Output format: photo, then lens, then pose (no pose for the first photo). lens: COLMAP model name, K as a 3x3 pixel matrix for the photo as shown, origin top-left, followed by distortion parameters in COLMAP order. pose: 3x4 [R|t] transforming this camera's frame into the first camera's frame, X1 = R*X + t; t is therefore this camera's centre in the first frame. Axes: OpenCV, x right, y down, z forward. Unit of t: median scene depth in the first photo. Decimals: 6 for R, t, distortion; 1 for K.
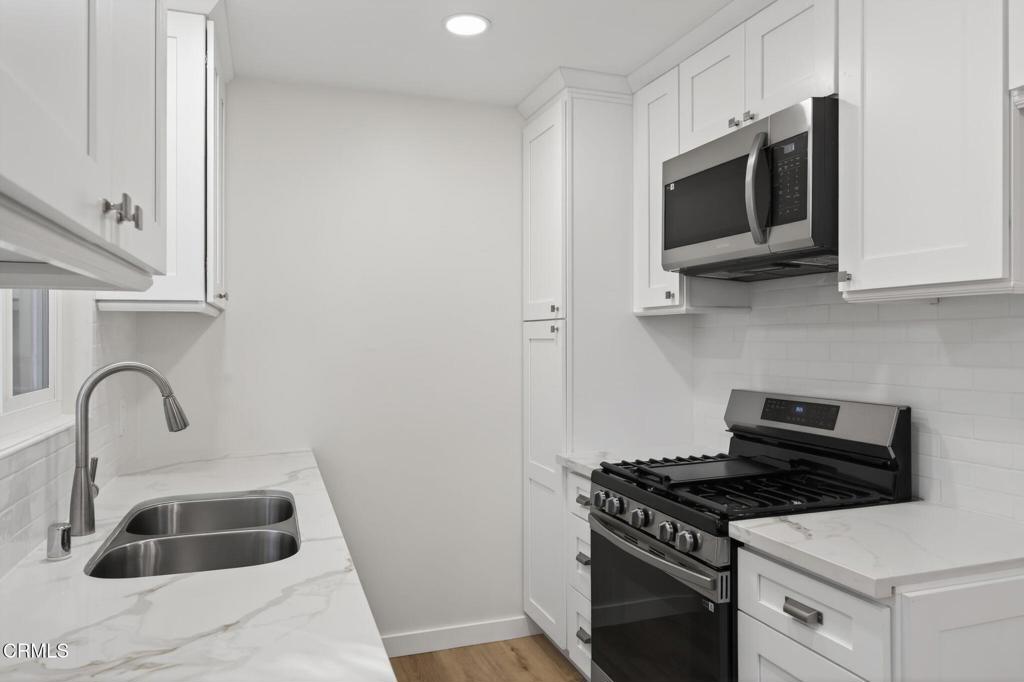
lens RADIAL K [[713.6, 0, 509.6], [0, 713.6, 347.7], [0, 0, 1]] dist [0.001515, 0.002736]
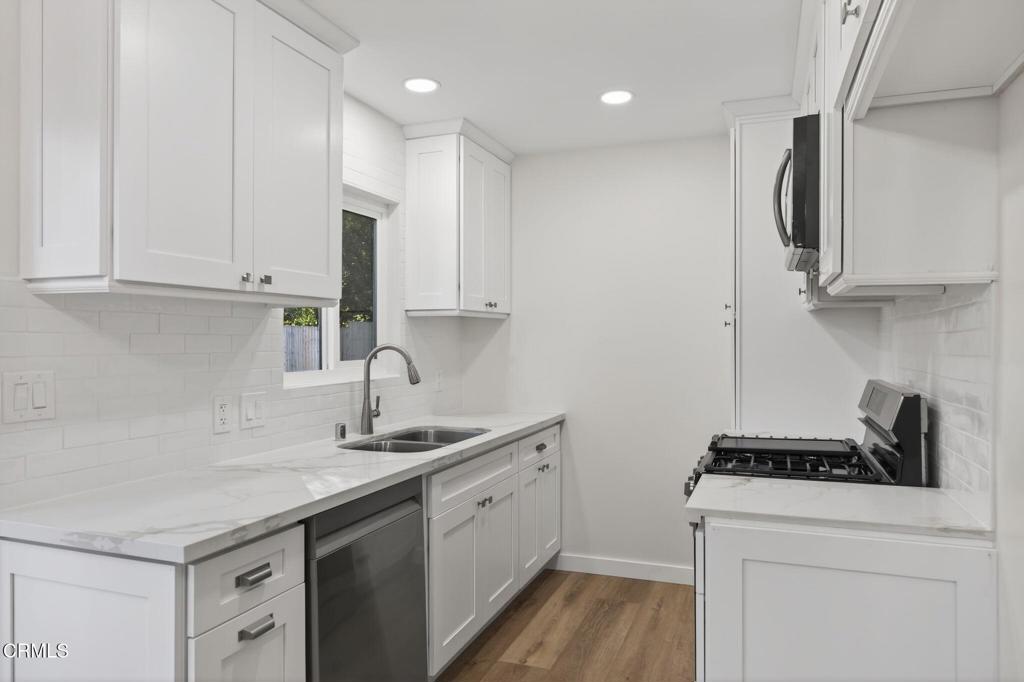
lens RADIAL K [[673.8, 0, 512.0], [0, 673.8, 341.0], [0, 0, 1]] dist [-0.003147, 0.001442]
pose [[0.777589, 0.002689, -0.628767, 0.694958], [-0.008759, 0.999940, -0.006556, 0.017380], [0.628711, 0.010605, 0.777566, -0.118933]]
